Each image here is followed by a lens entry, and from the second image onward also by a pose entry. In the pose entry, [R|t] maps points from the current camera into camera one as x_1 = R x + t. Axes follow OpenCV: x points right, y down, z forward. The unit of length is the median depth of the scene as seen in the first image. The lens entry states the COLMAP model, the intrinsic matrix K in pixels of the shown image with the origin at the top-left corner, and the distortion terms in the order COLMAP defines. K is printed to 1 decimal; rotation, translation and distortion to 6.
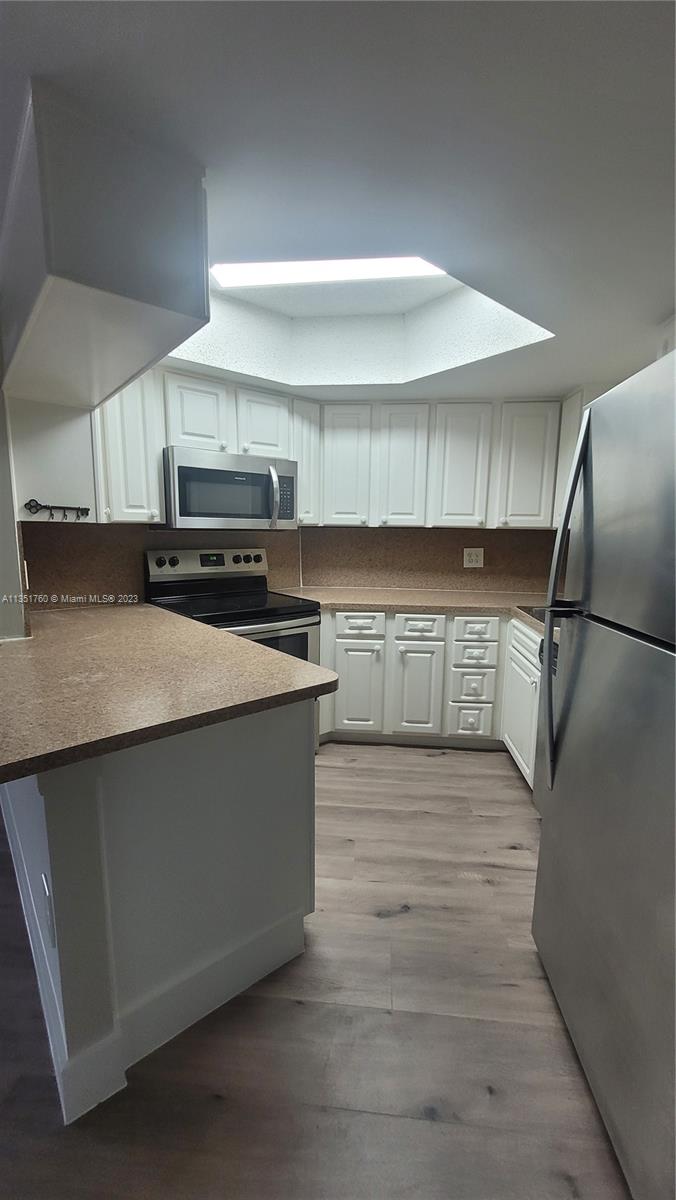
lens RADIAL K [[472.3, 0, 338.5], [0, 472.3, 599.1], [0, 0, 1]] dist [0.000826, -0.001027]
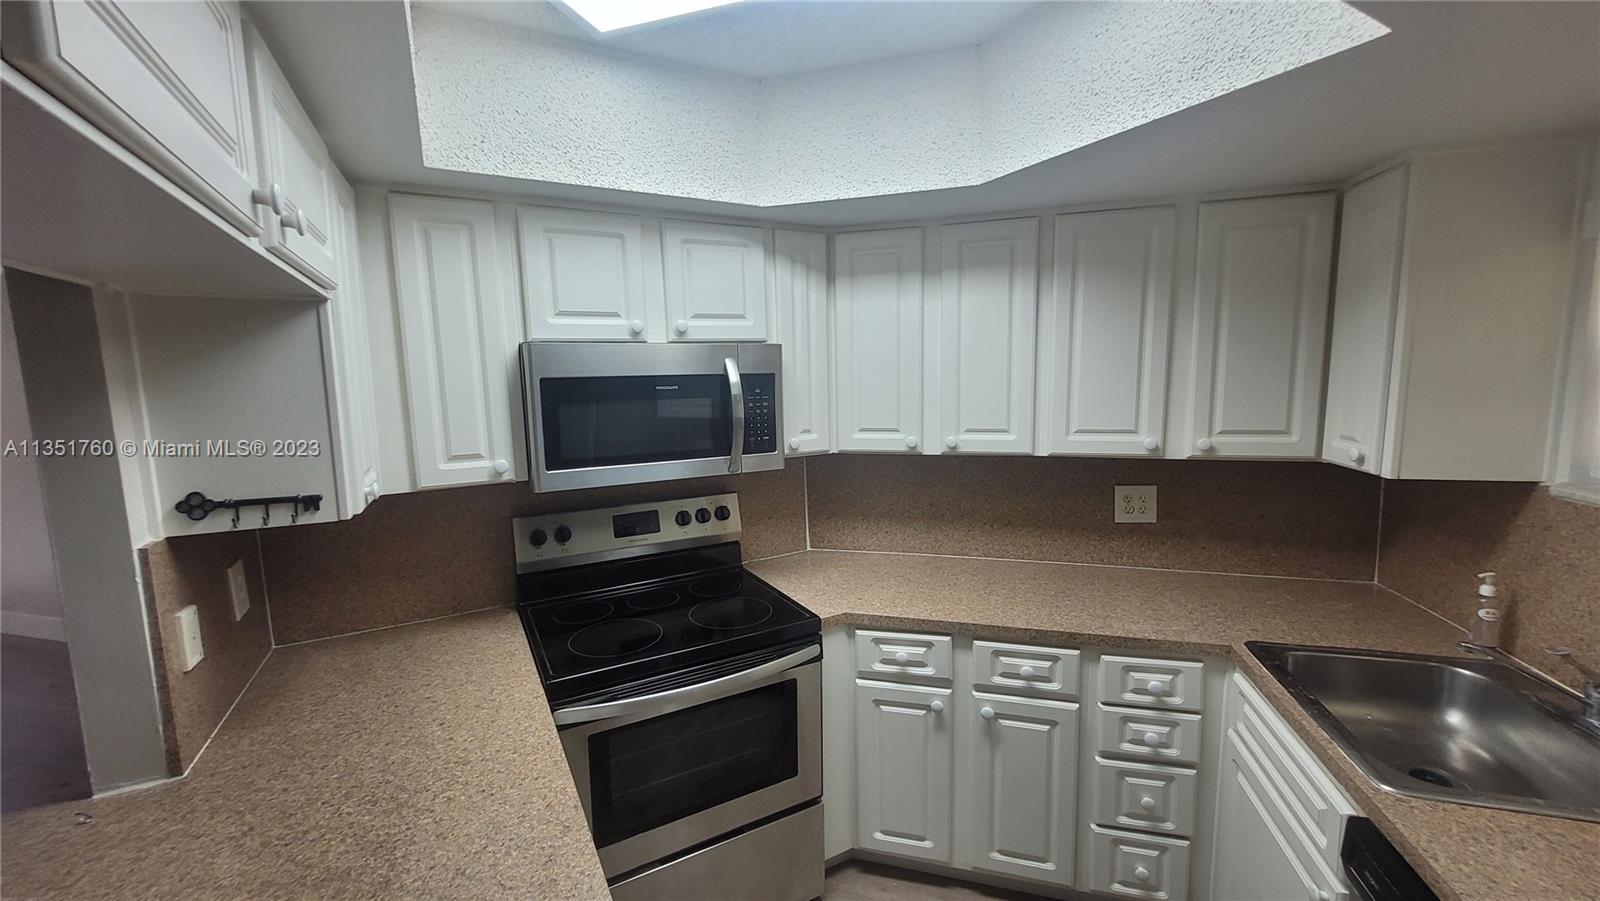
lens RADIAL K [[629.7, 0, 801.2], [0, 629.7, 451.0], [0, 0, 1]] dist [0.000826, -0.001027]
pose [[0.982633, -0.010323, -0.185273, 0.067025], [0.005952, 0.999691, -0.024131, -0.154246], [0.185465, 0.022609, 0.982391, 0.307336]]
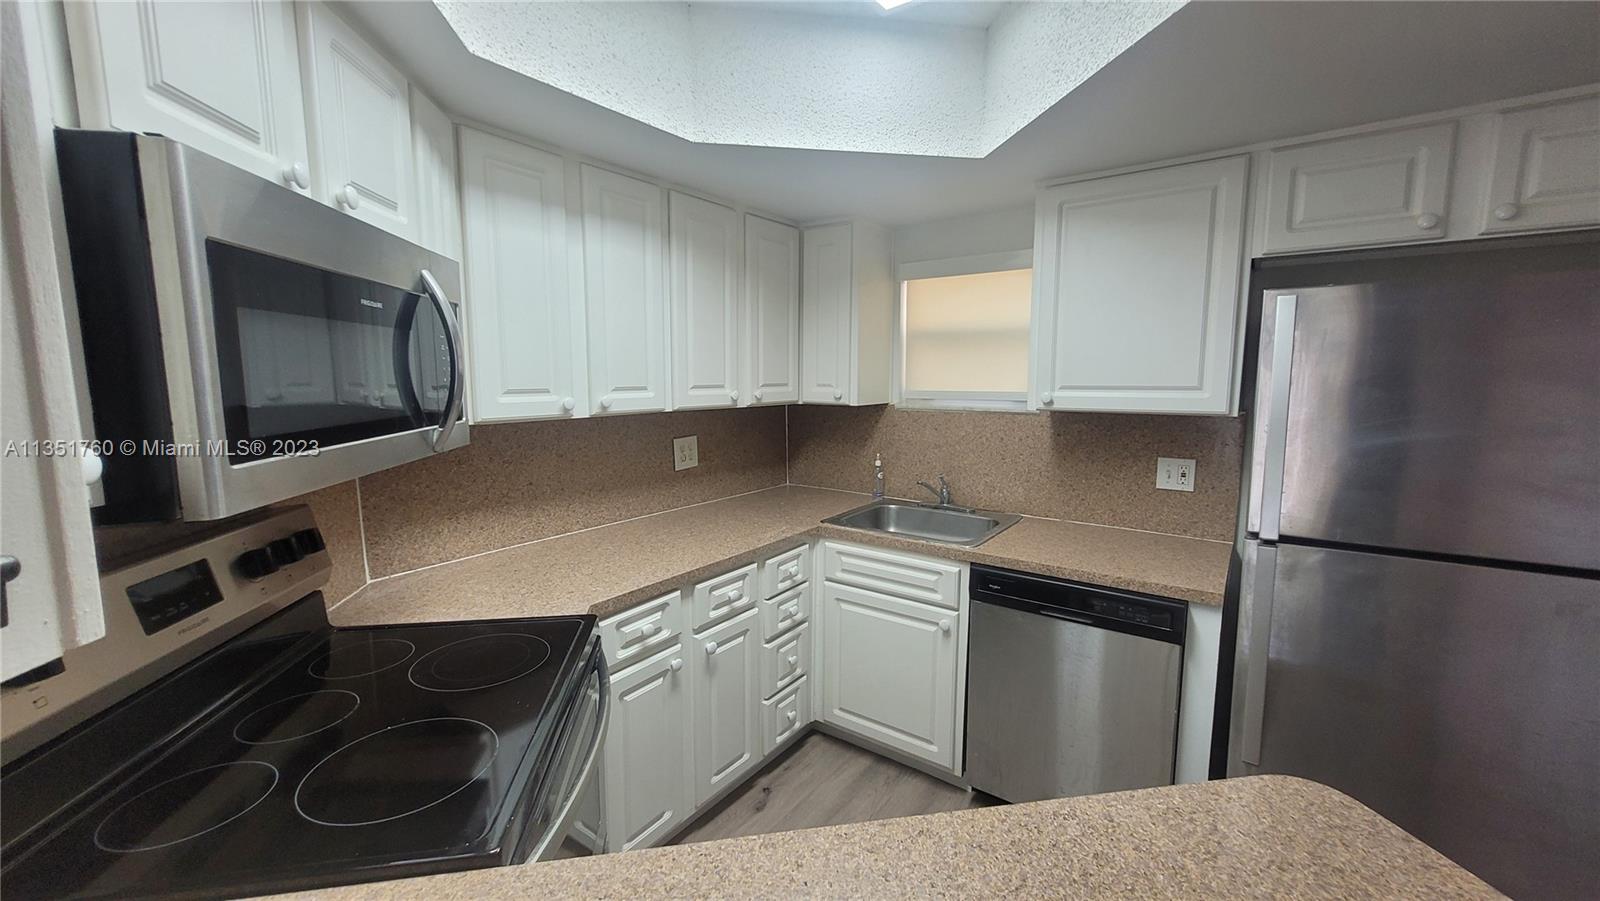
lens RADIAL K [[629.7, 0, 802.6], [0, 629.7, 450.1], [0, 0, 1]] dist [0.000826, -0.001027]
pose [[0.505083, -0.118941, 0.854836, -0.392131], [0.130084, 0.989635, 0.060837, -0.142599], [-0.853211, 0.080473, 0.515320, 0.532310]]
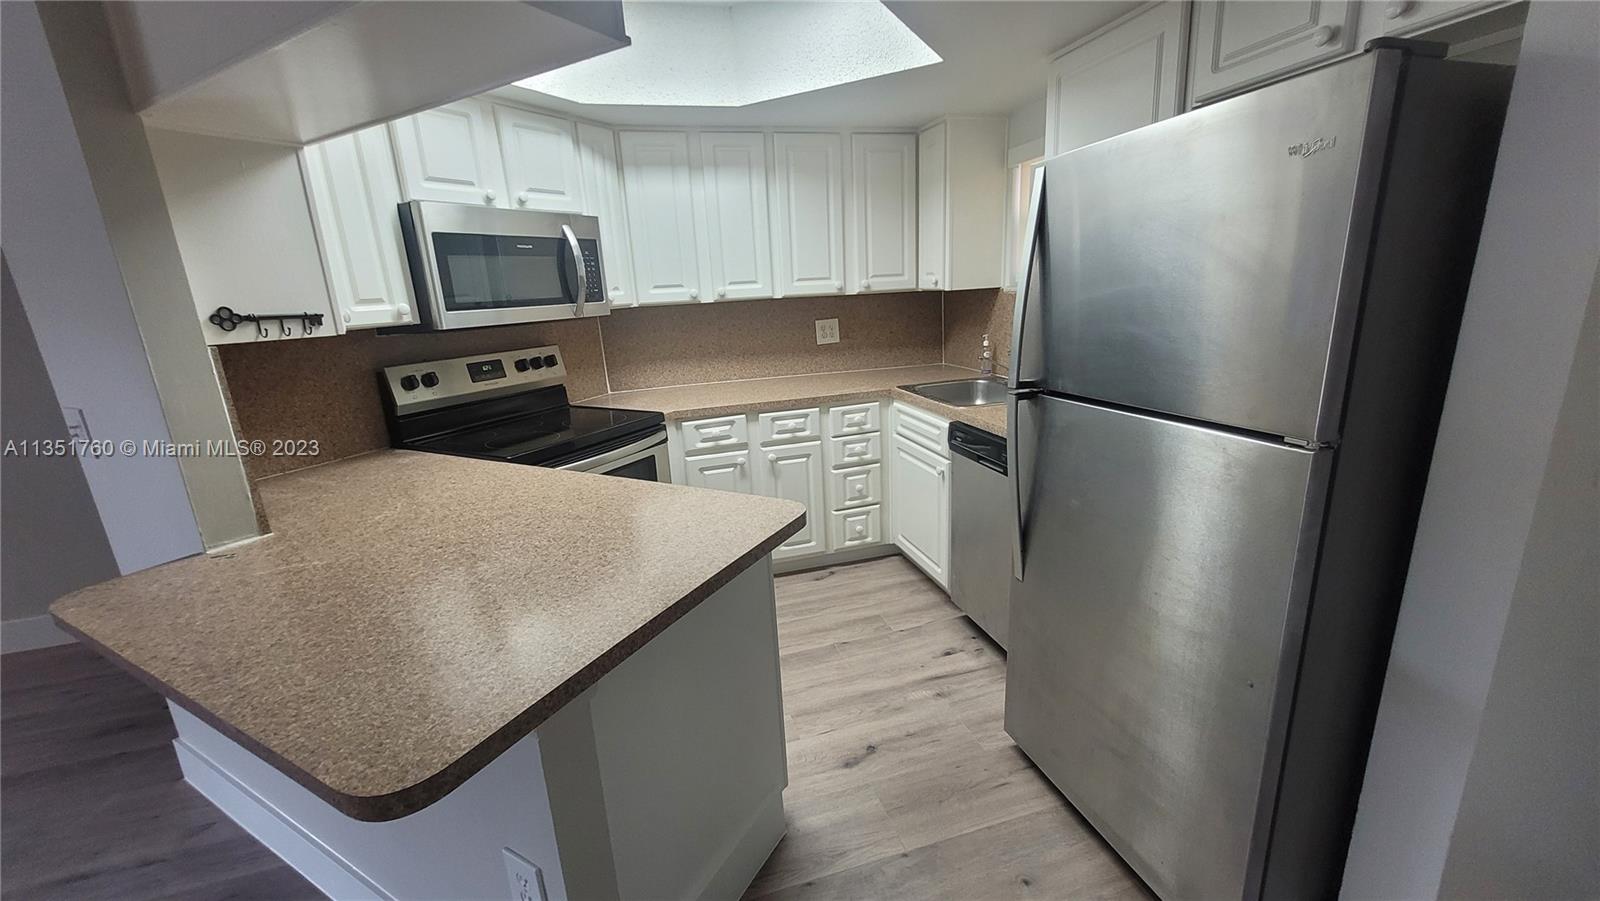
lens RADIAL K [[629.7, 0, 801.2], [0, 629.7, 448.6], [0, 0, 1]] dist [0.000826, -0.001027]
pose [[0.928620, -0.150807, 0.339001, -0.176624], [0.115344, 0.985737, 0.122554, -0.032523], [-0.352647, -0.074704, 0.932770, -0.001882]]
